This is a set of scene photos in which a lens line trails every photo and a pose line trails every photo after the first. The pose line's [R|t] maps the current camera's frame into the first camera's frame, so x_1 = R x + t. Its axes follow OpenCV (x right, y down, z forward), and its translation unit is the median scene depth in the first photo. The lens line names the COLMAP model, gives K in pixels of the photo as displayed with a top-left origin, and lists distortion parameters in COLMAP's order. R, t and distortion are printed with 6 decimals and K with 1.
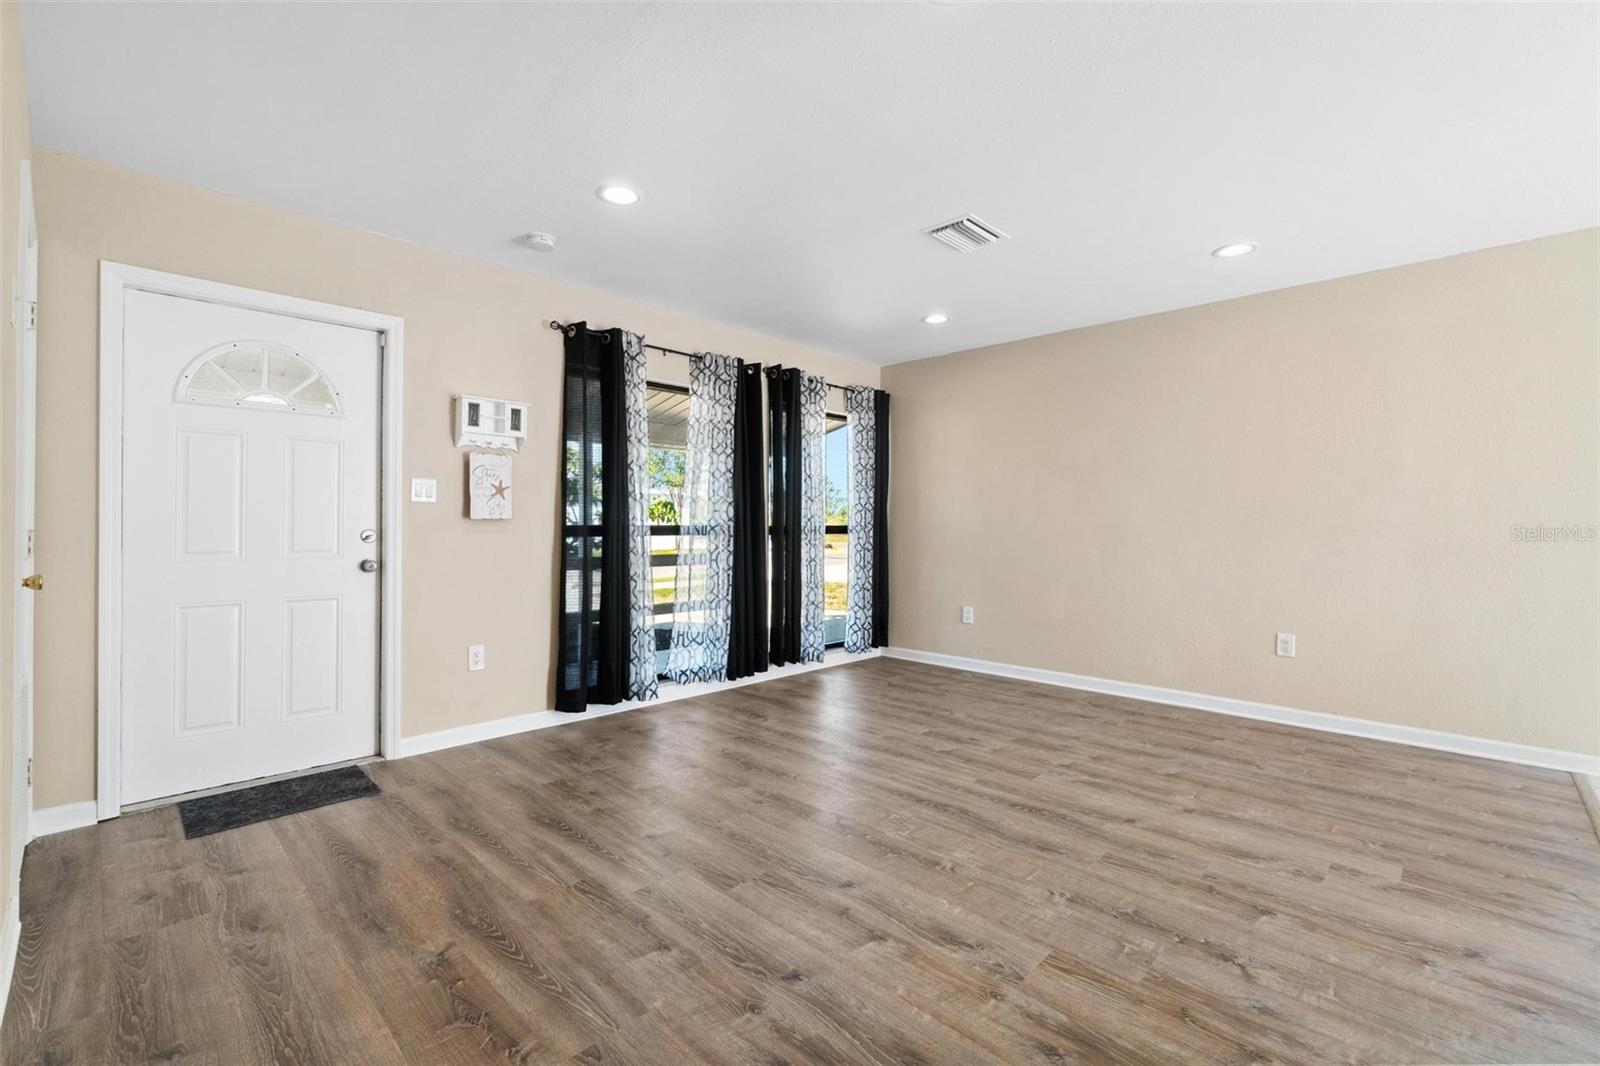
lens RADIAL K [[695.4, 0, 796.8], [0, 695.4, 529.7], [0, 0, 1]] dist [-0.006740, 0.001798]
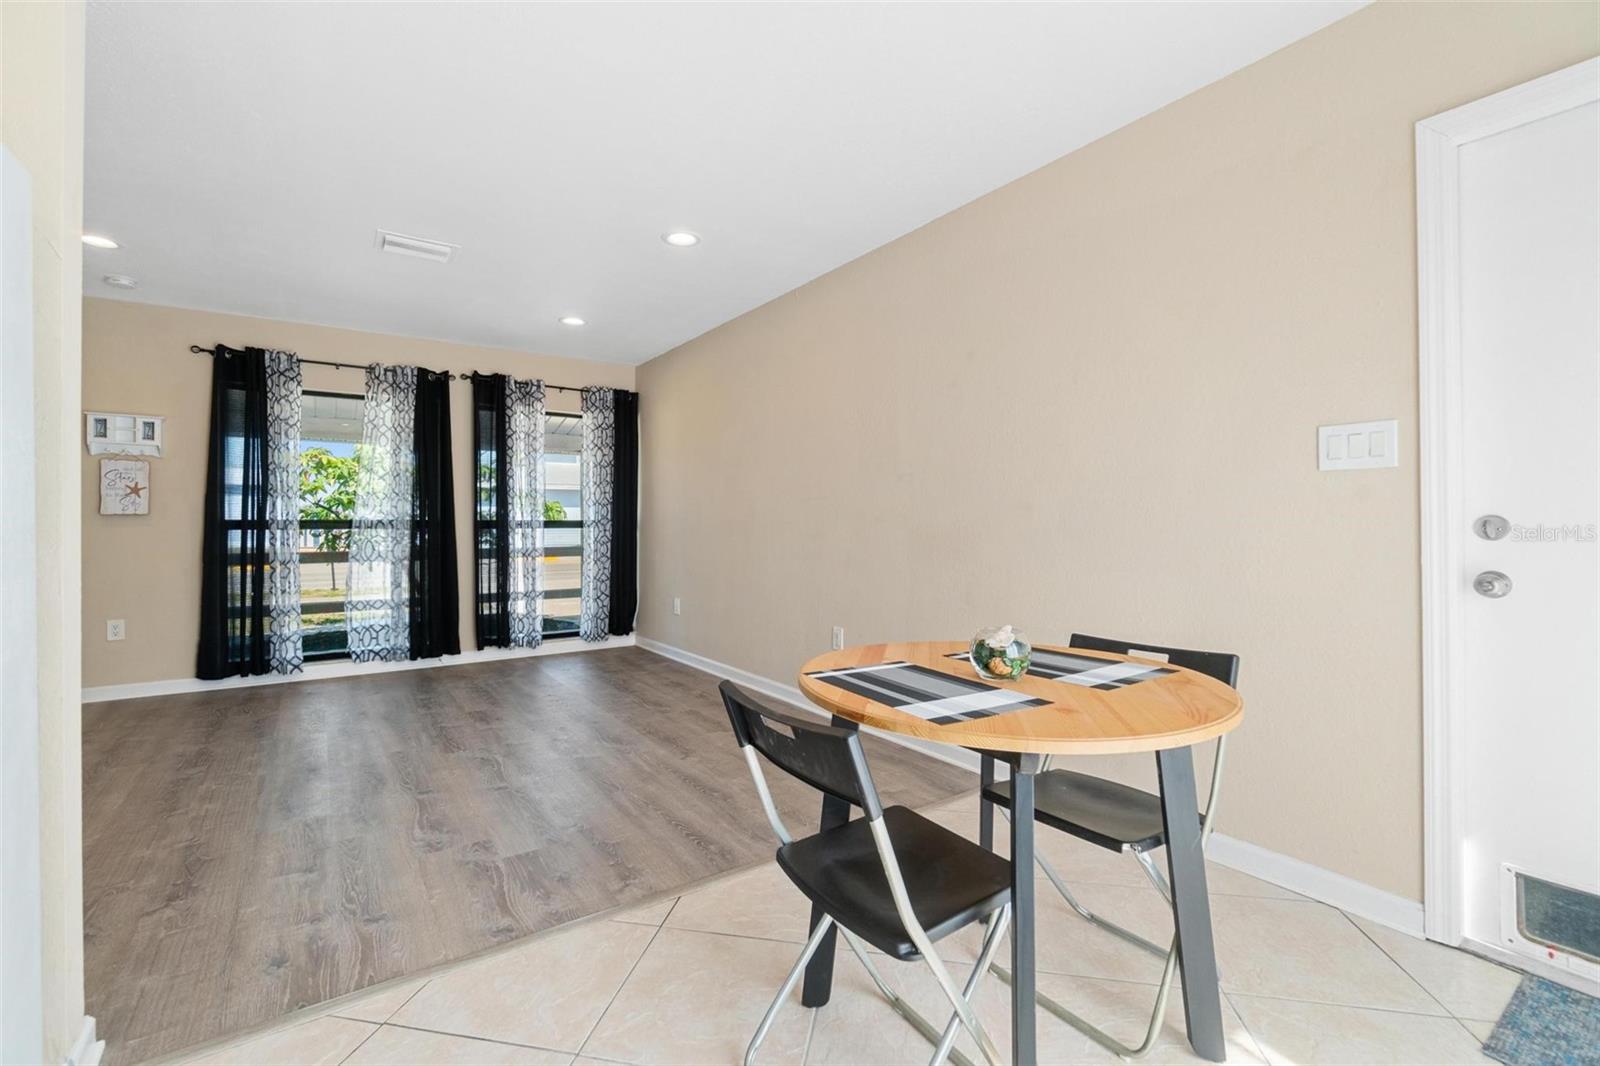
lens RADIAL K [[695.4, 0, 796.6], [0, 695.4, 521.3], [0, 0, 1]] dist [-0.006740, 0.001798]
pose [[0.982165, -0.007295, -0.187882, 0.941604], [0.005299, 0.999924, -0.011126, 0.016034], [0.187949, 0.009932, 0.982129, 0.048052]]
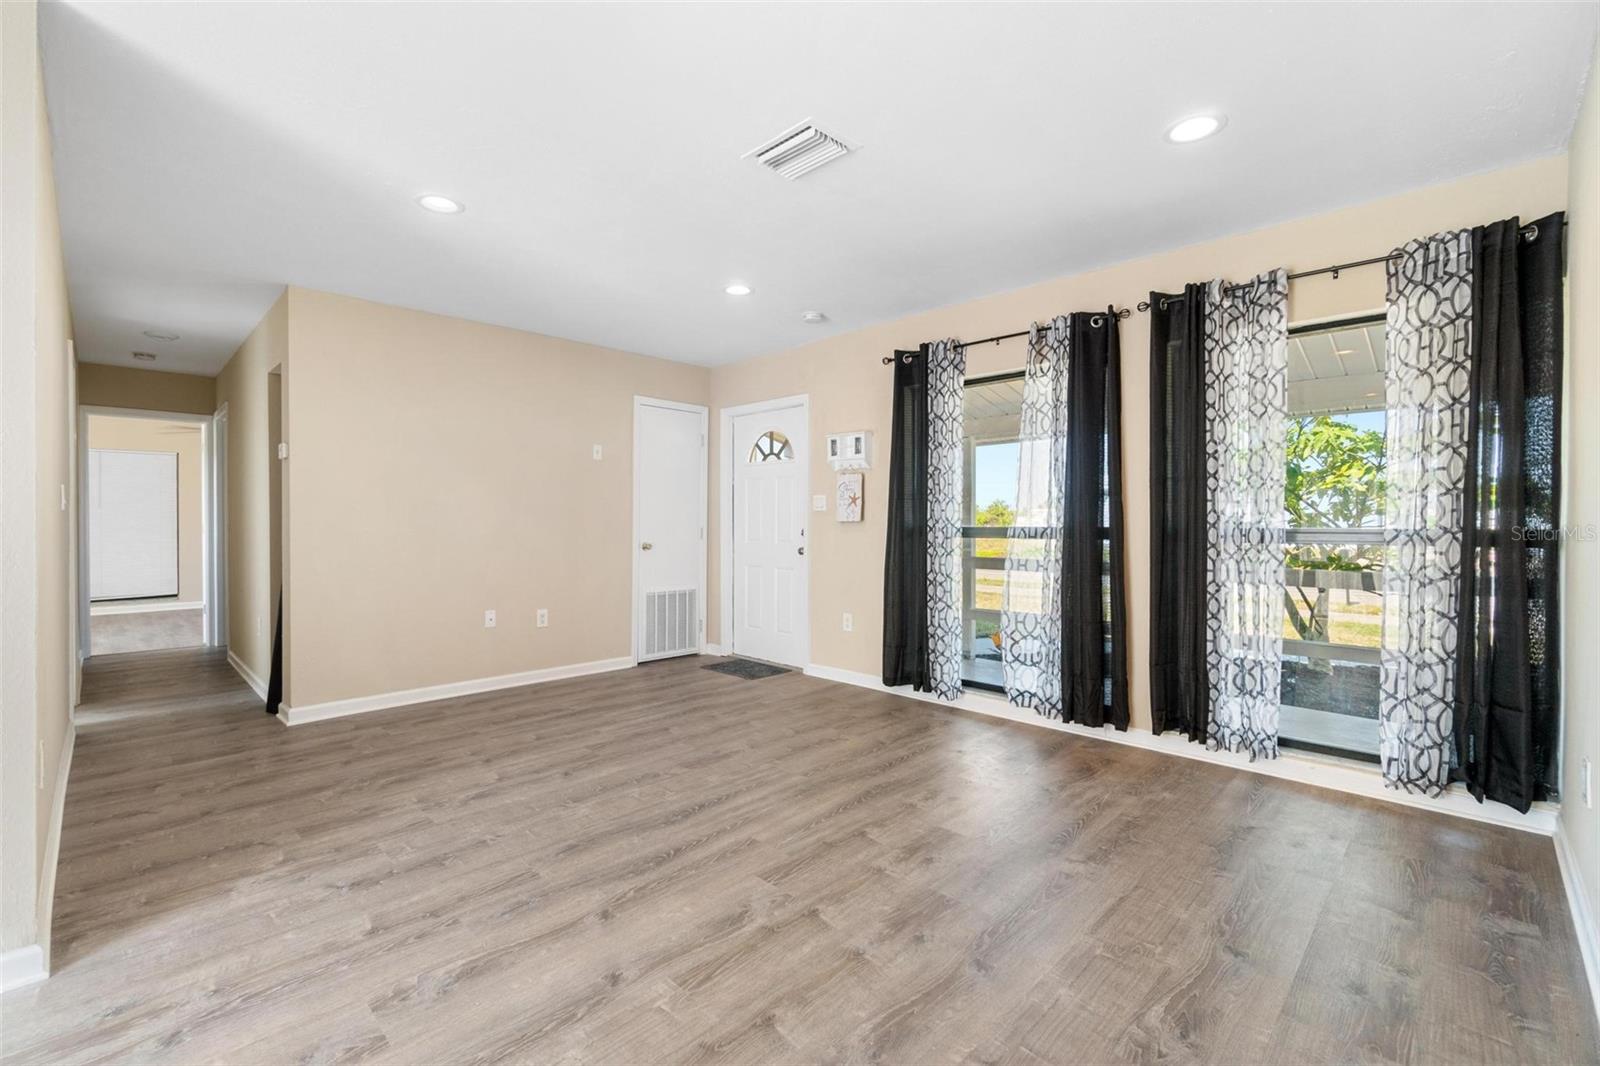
lens RADIAL K [[695.4, 0, 778.6], [0, 695.4, 525.7], [0, 0, 1]] dist [-0.006740, 0.001798]
pose [[-0.021822, 0.002063, -0.999760, 0.940187], [-0.008432, 0.999962, 0.002247, -0.008461], [0.999726, 0.008479, -0.021804, 0.913635]]
